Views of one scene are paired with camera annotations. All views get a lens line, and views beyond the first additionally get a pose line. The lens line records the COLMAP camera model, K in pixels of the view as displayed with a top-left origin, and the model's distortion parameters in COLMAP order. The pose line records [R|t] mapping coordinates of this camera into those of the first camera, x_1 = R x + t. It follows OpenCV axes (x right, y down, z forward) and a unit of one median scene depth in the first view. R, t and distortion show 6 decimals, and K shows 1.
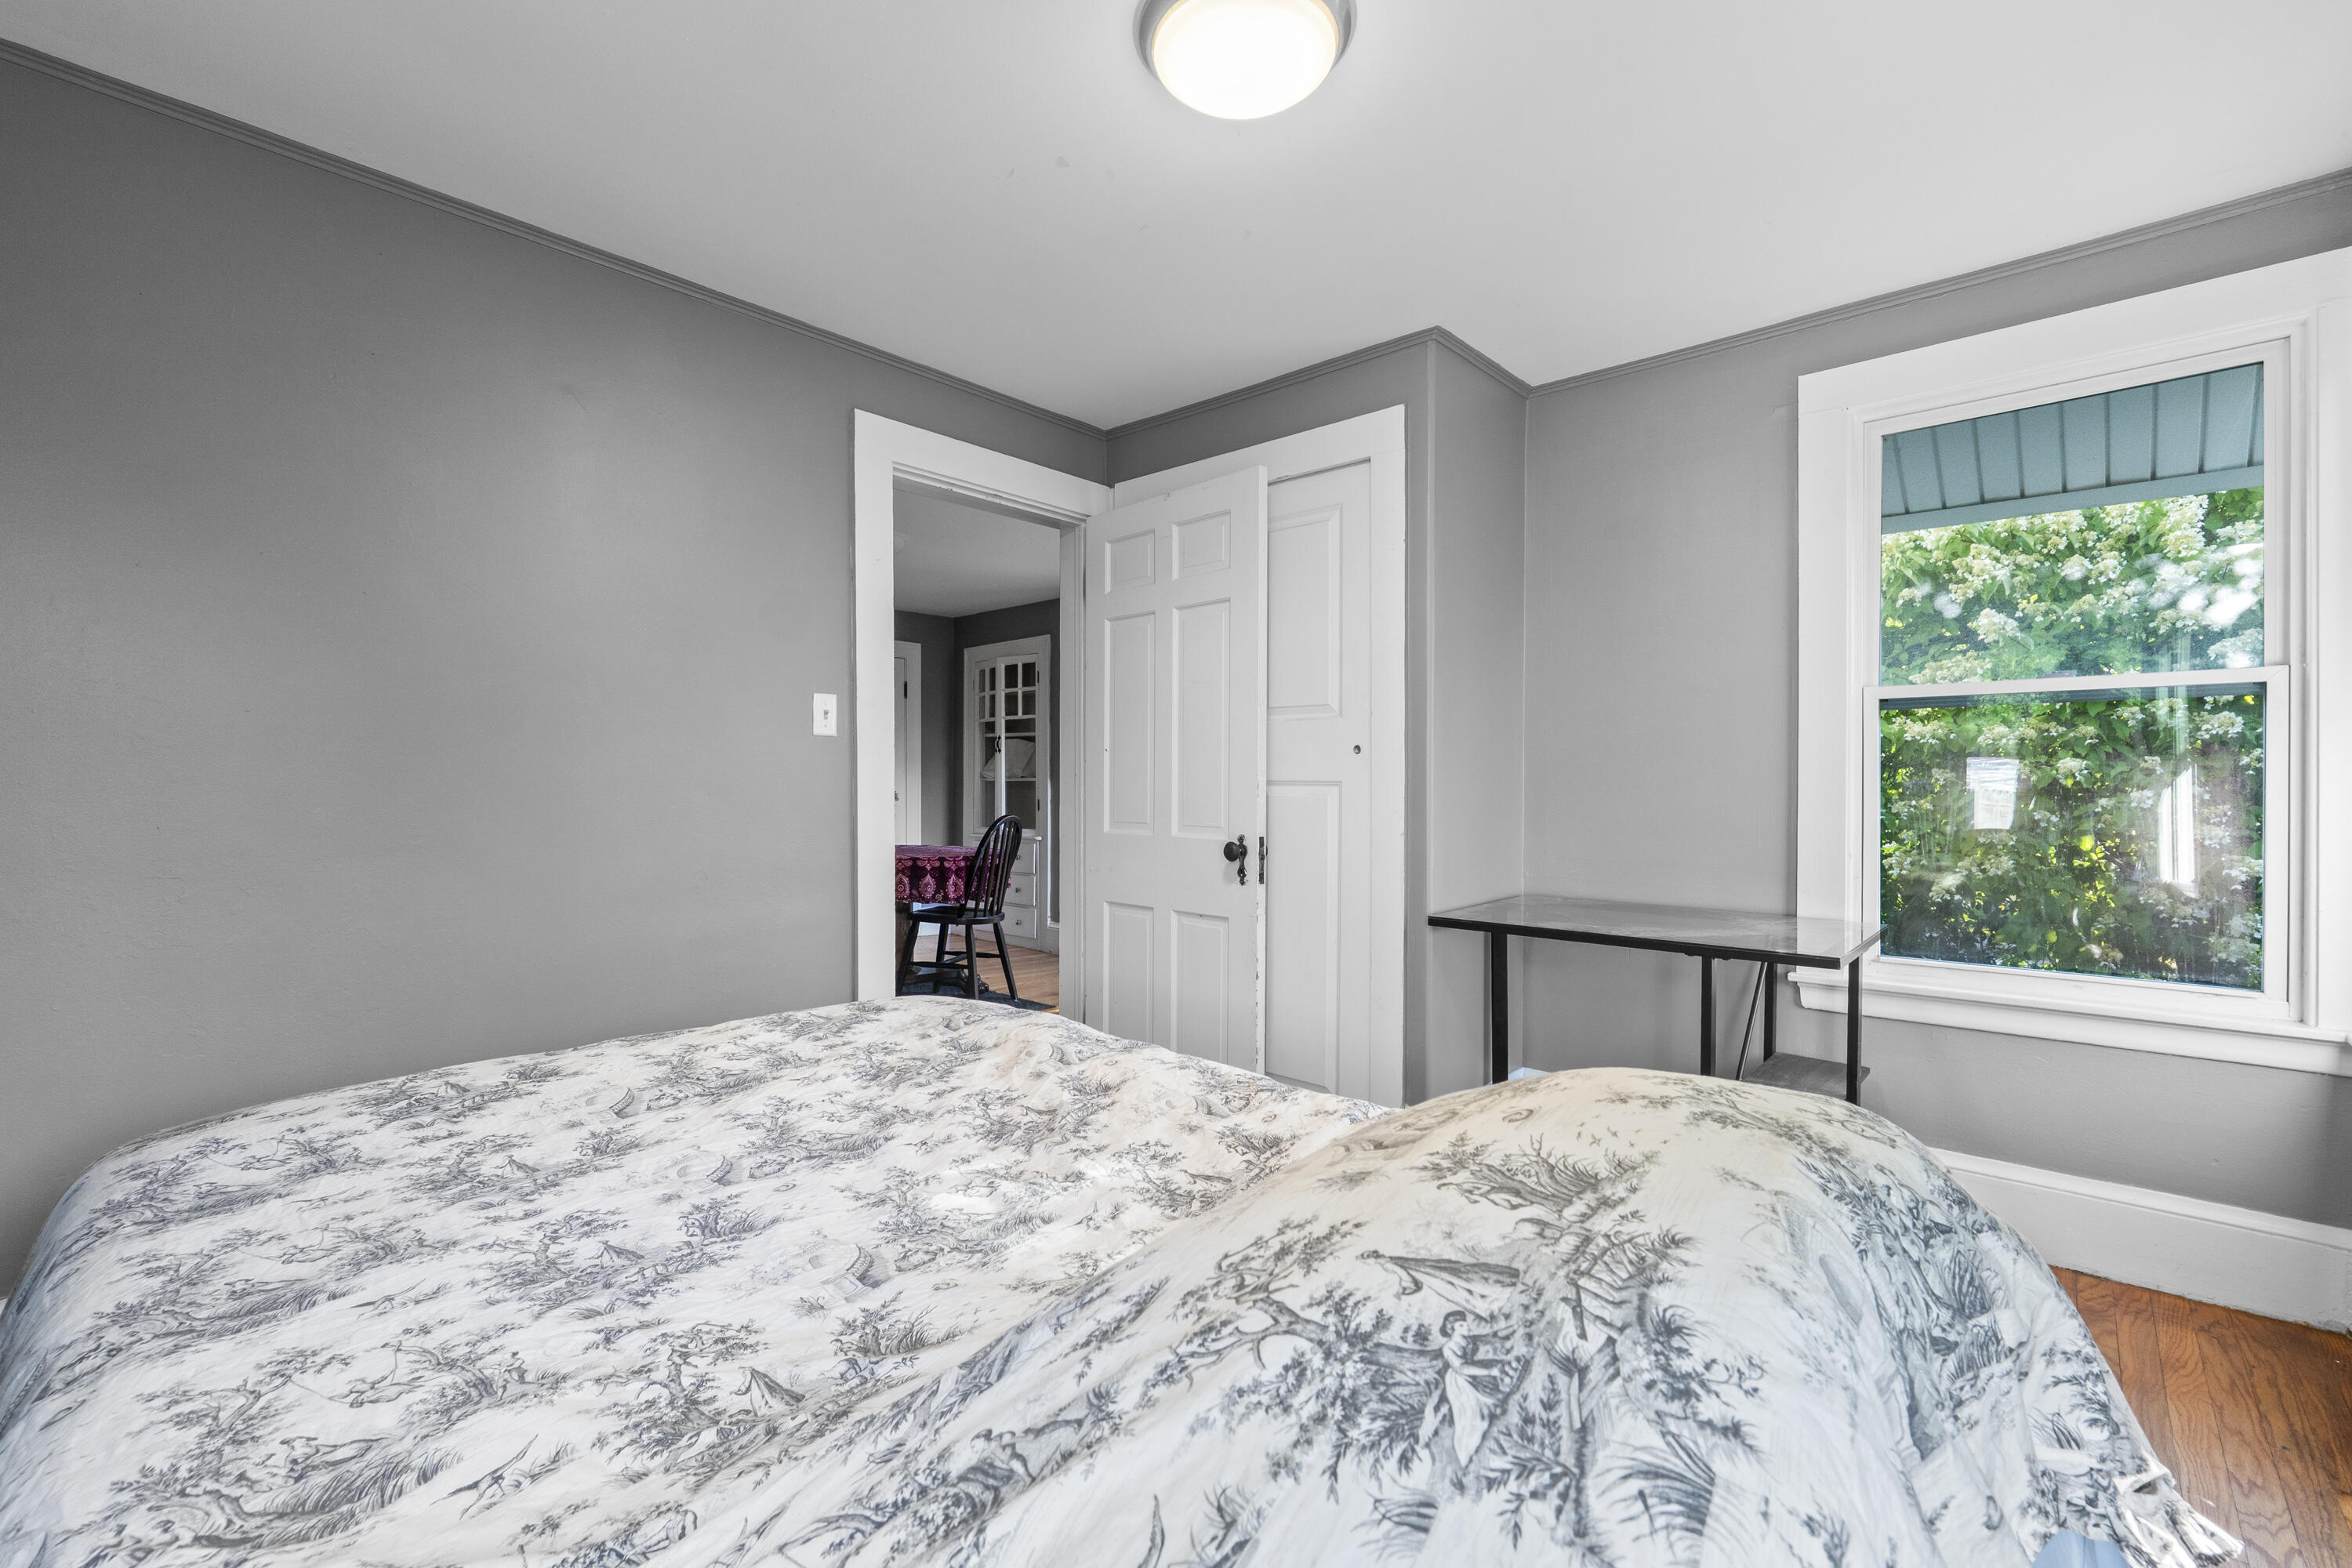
lens RADIAL K [[995.7, 0, 1178.9], [0, 995.7, 788.4], [0, 0, 1]] dist [-0.002724, -0.000150]
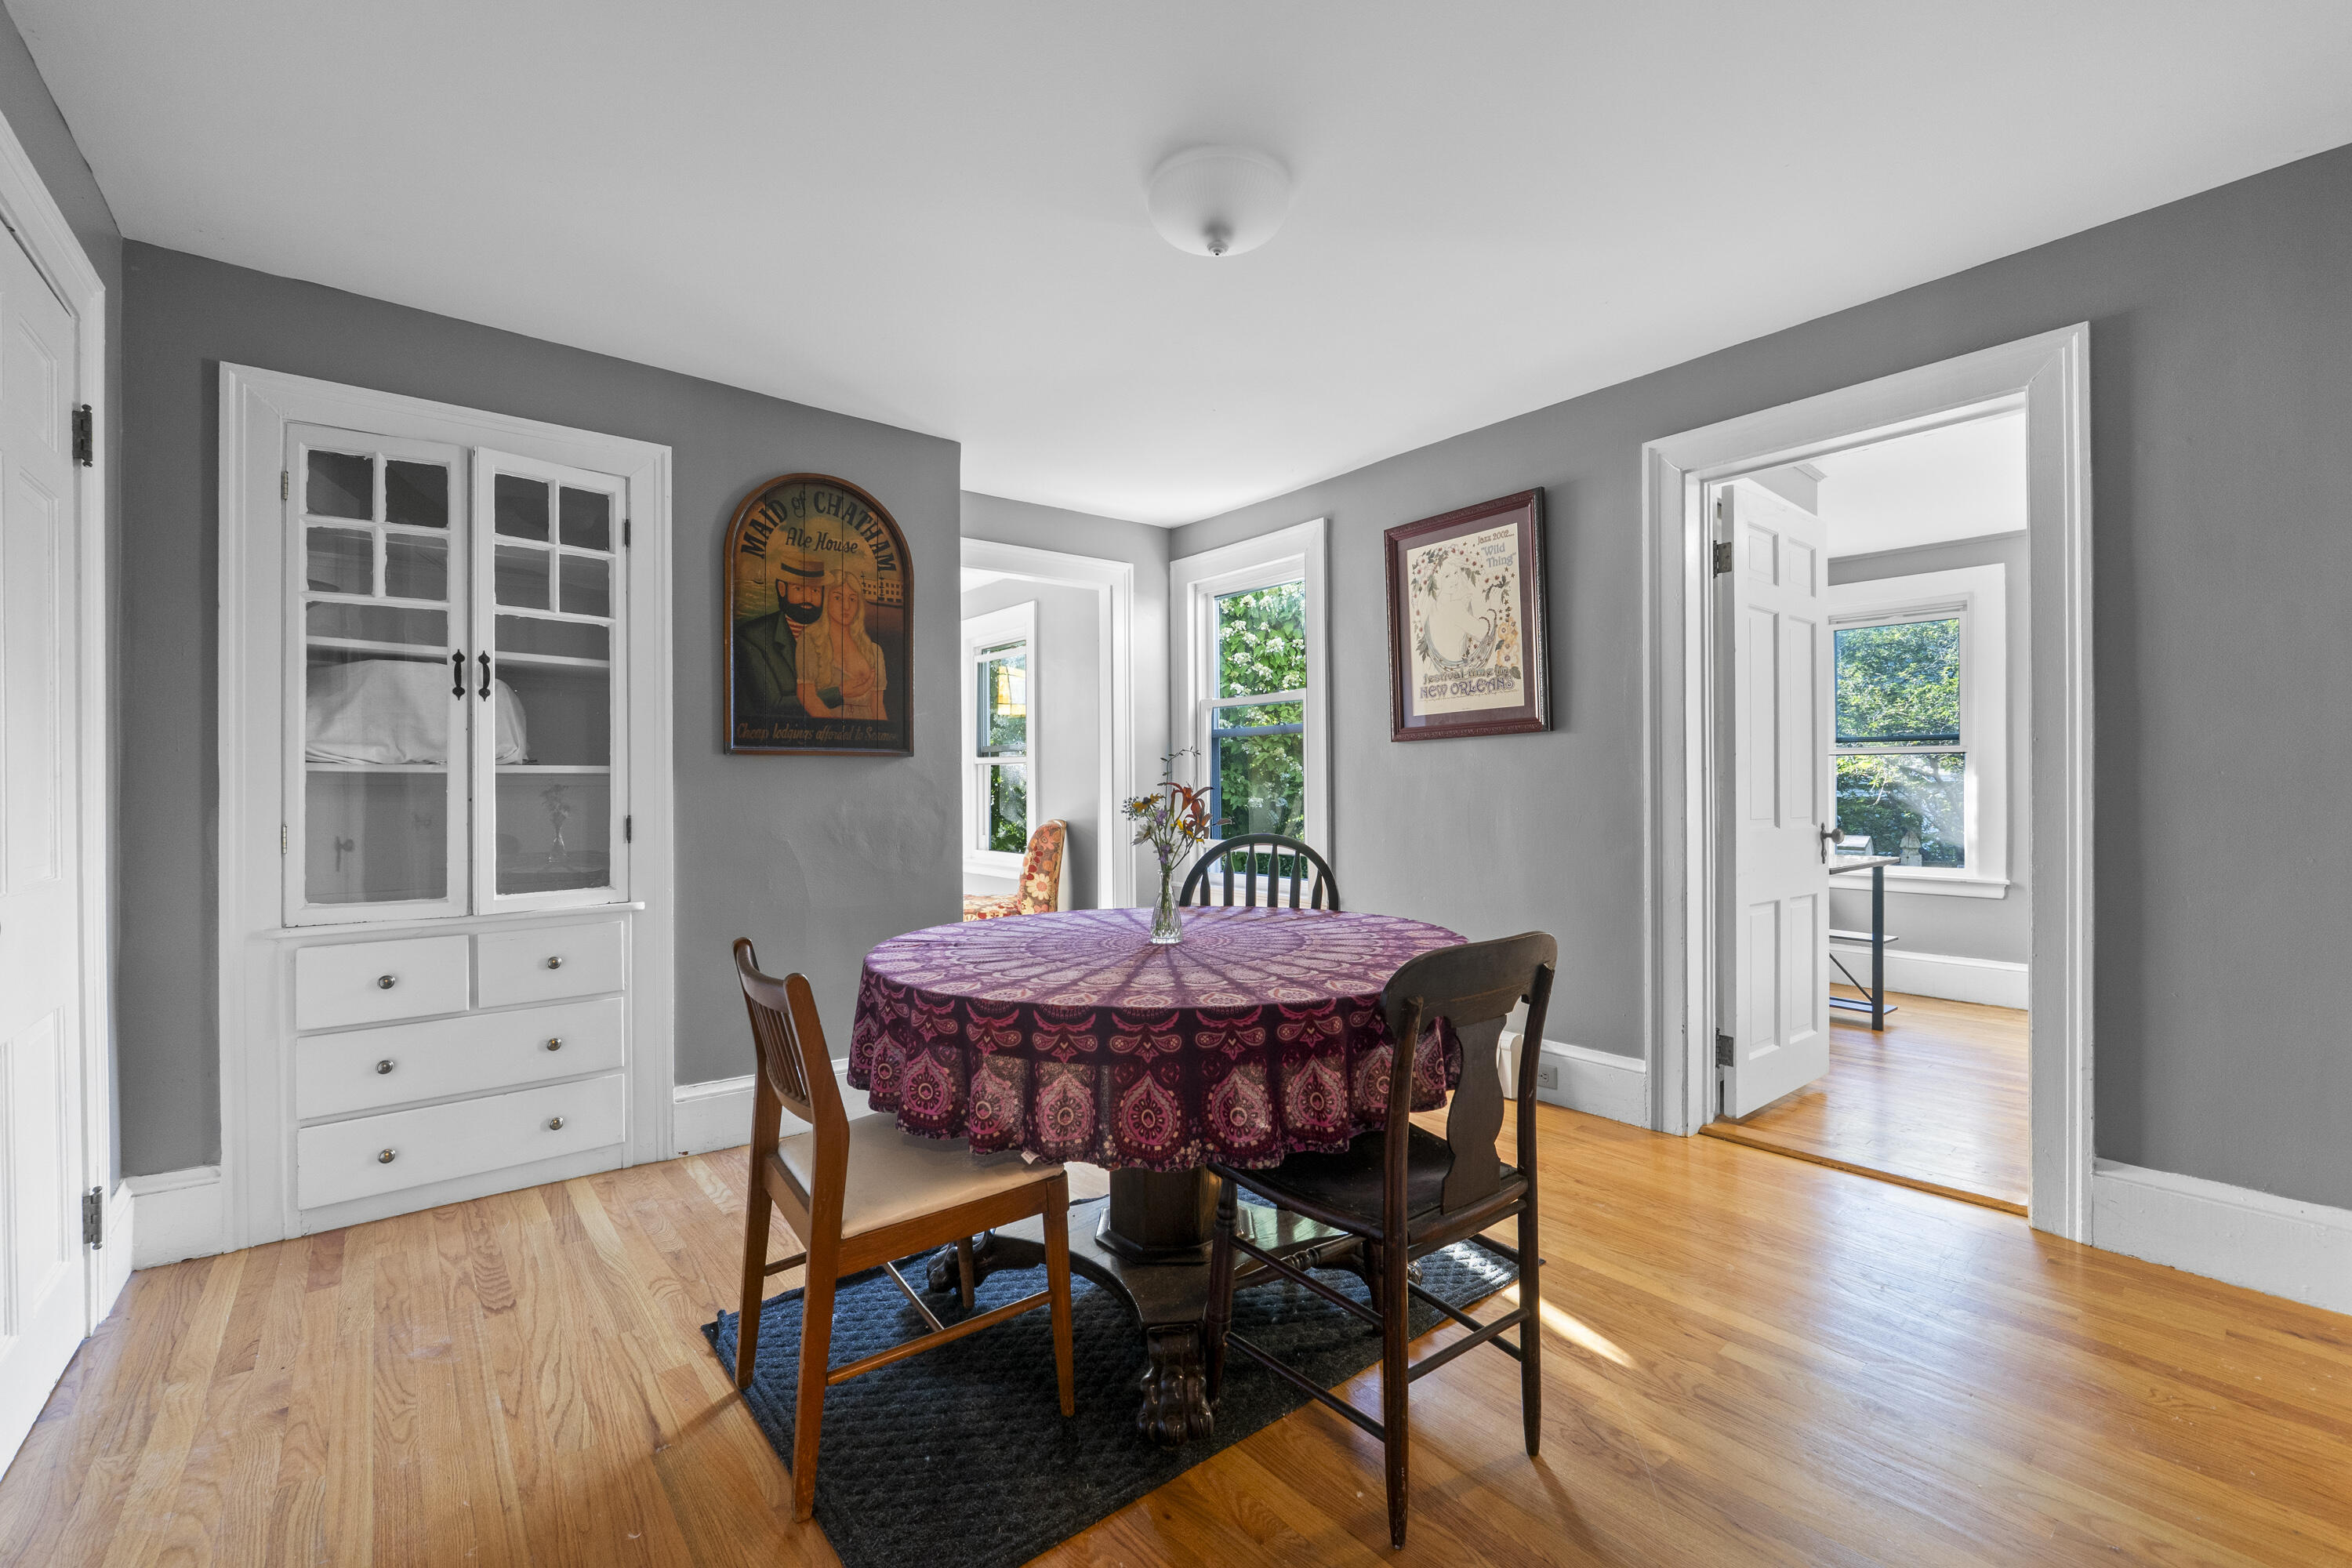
lens RADIAL K [[995.7, 0, 1178.9], [0, 995.7, 788.4], [0, 0, 1]] dist [-0.002724, -0.000150]
pose [[0.169838, -0.008672, 0.985434, -0.505380], [0.009062, 0.999933, 0.007237, -0.002478], [-0.985430, 0.007700, 0.169905, 0.681136]]
